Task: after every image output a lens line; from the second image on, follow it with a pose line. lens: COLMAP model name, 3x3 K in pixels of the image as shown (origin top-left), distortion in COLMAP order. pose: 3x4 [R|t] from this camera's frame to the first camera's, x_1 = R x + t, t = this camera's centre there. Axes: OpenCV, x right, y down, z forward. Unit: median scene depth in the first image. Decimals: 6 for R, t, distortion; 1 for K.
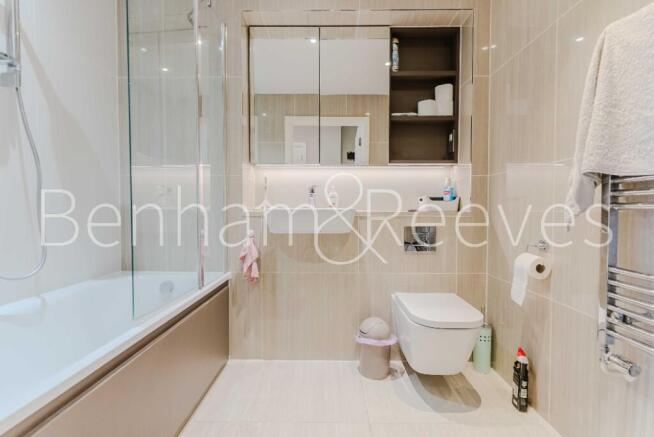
lens RADIAL K [[317.3, 0, 325.2], [0, 317.3, 218.0], [0, 0, 1]] dist [0.003025, -0.000738]
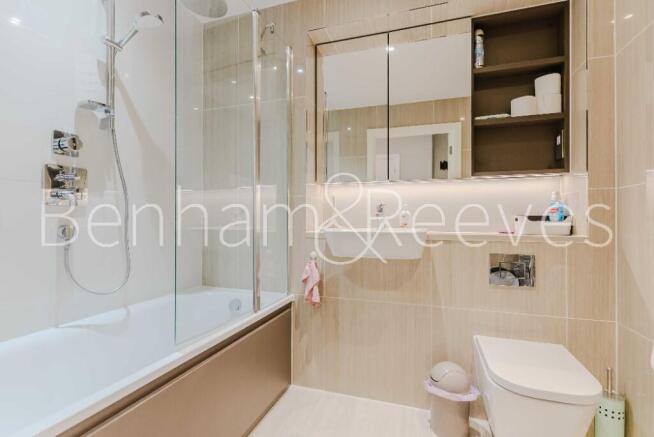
lens RADIAL K [[317.3, 0, 326.7], [0, 317.3, 217.2], [0, 0, 1]] dist [0.003025, -0.000738]
pose [[0.950591, -0.001691, -0.310440, 0.103850], [-0.009294, 0.999382, -0.033902, -0.034644], [0.310306, 0.035112, 0.949988, 0.091849]]
